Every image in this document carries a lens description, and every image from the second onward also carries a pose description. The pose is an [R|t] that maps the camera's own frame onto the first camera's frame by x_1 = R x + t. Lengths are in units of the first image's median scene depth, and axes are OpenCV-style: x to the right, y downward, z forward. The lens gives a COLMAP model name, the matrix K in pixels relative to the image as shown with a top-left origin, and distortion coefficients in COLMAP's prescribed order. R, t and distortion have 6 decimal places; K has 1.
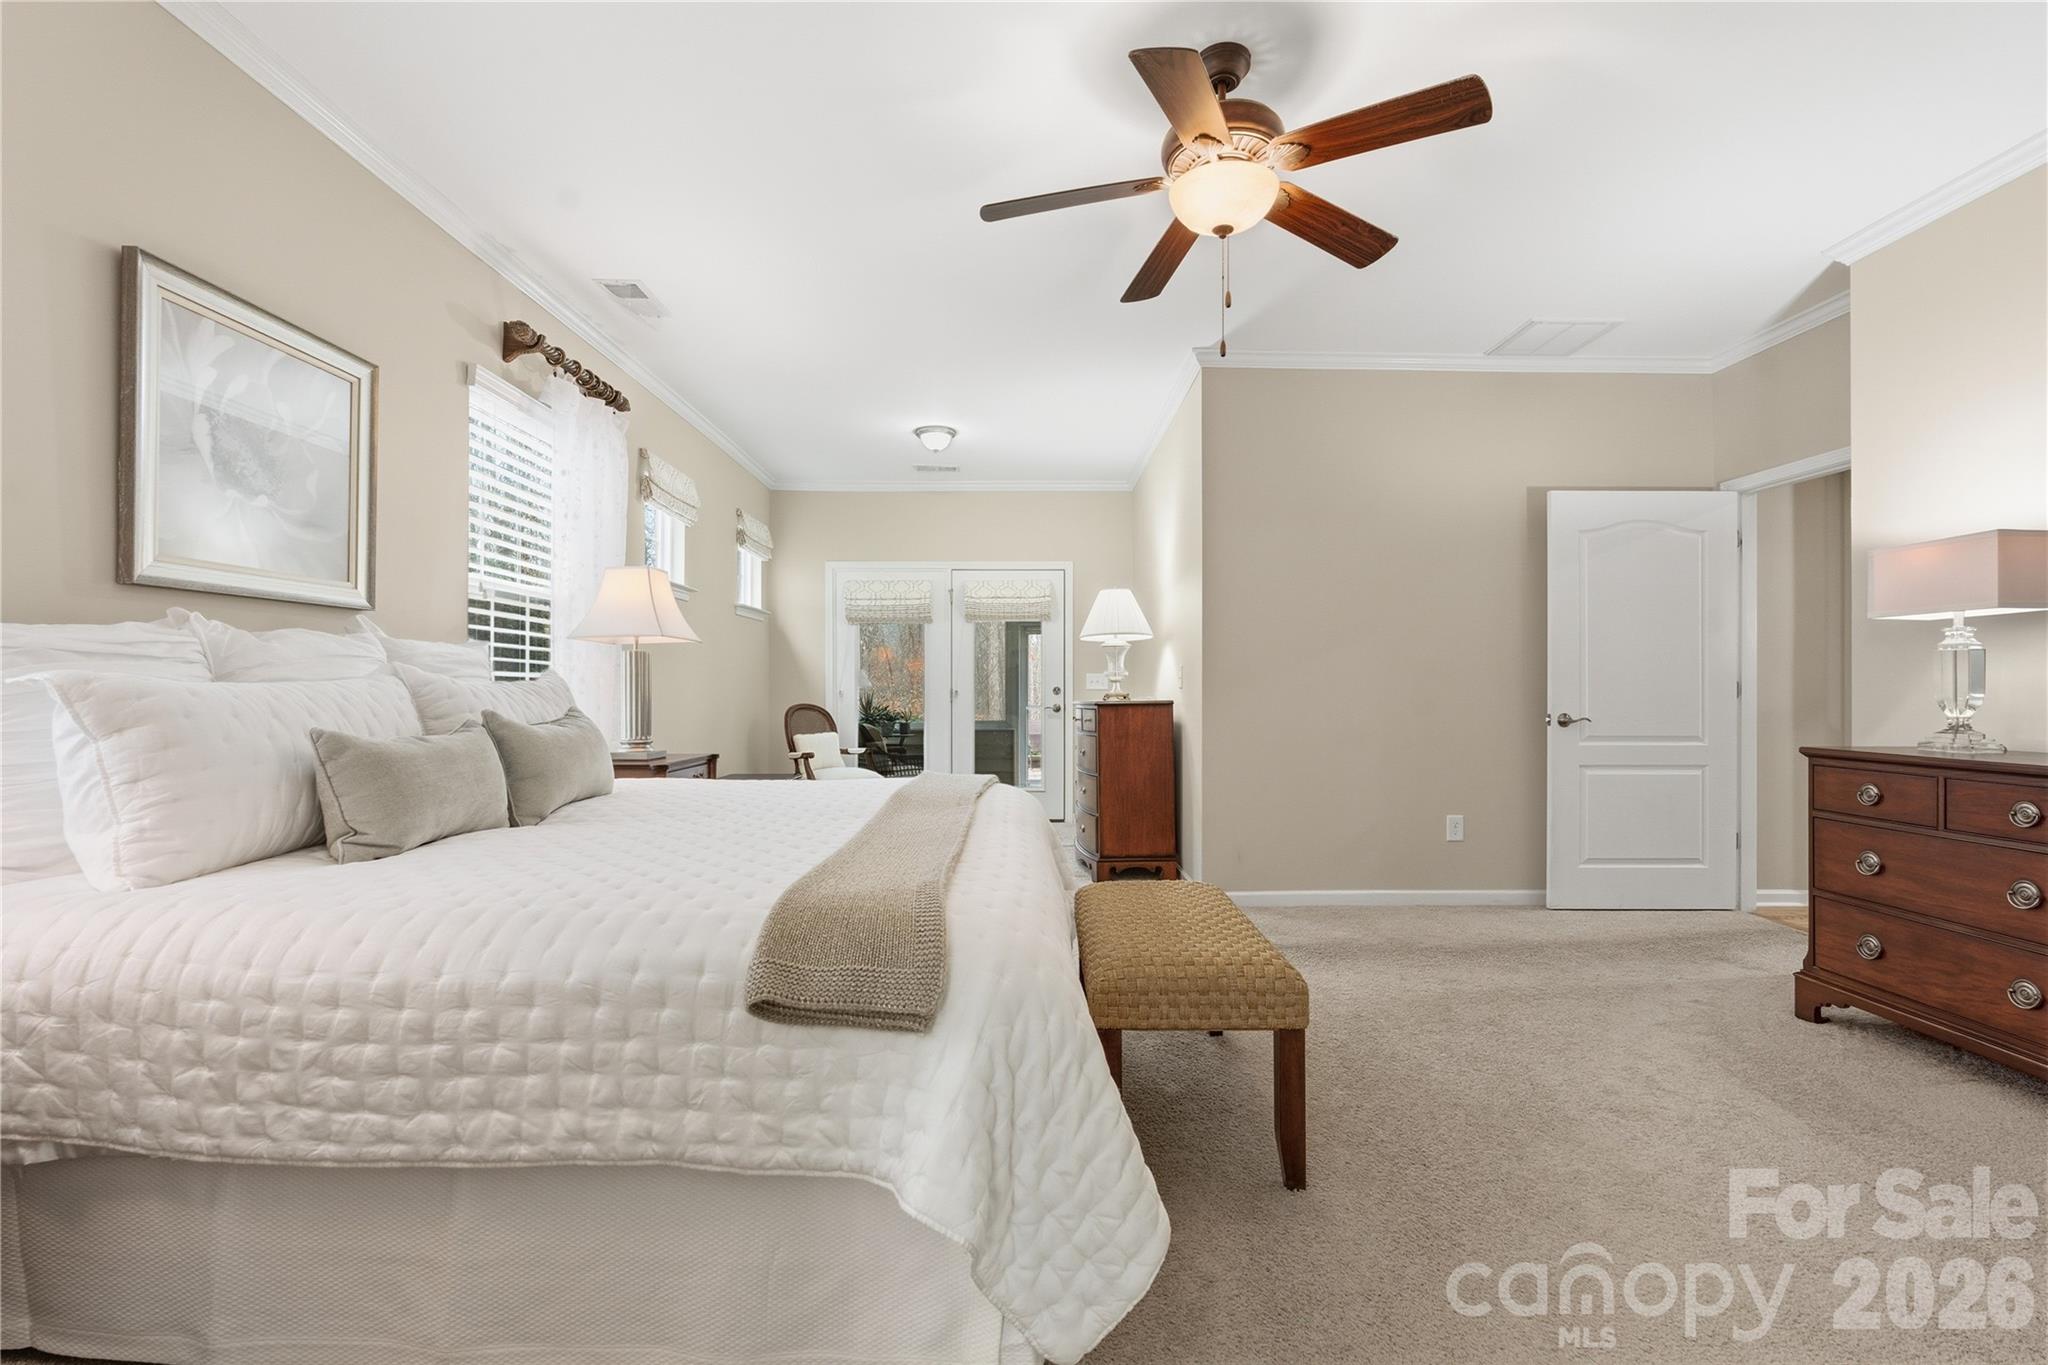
lens RADIAL K [[899.7, 0, 1024.0], [0, 899.7, 682.5], [0, 0, 1]] dist [-0.010329, 0.004543]
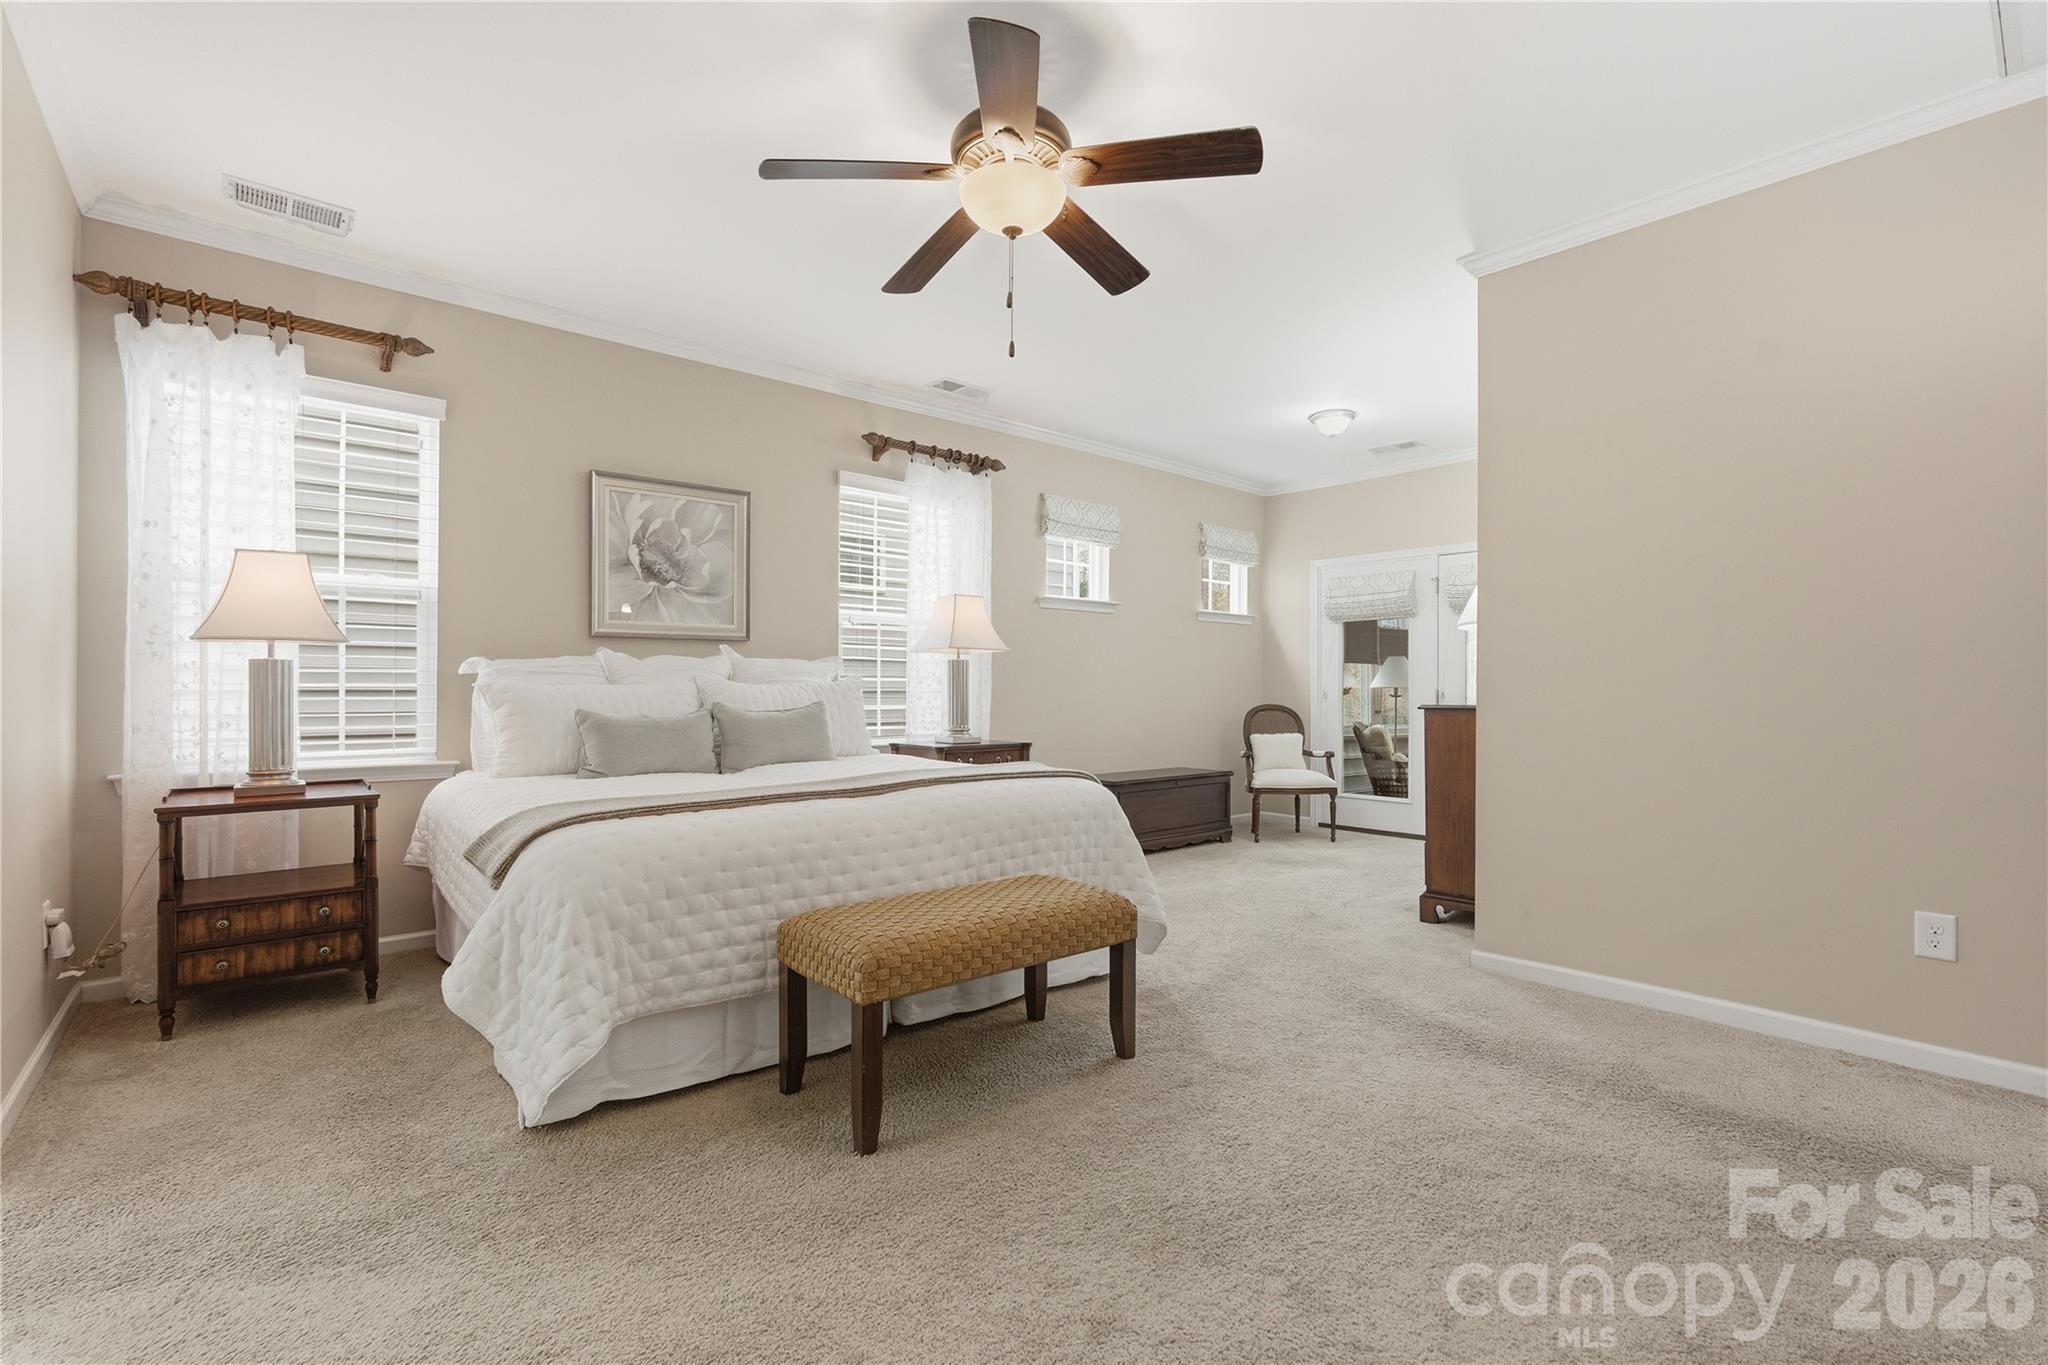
lens RADIAL K [[899.7, 0, 1024.0], [0, 899.7, 682.5], [0, 0, 1]] dist [-0.010329, 0.004543]
pose [[0.651244, -0.003674, -0.758860, 0.617010], [0.002723, 0.999993, -0.002504, 0.001366], [0.758864, -0.000436, 0.651249, 0.222393]]
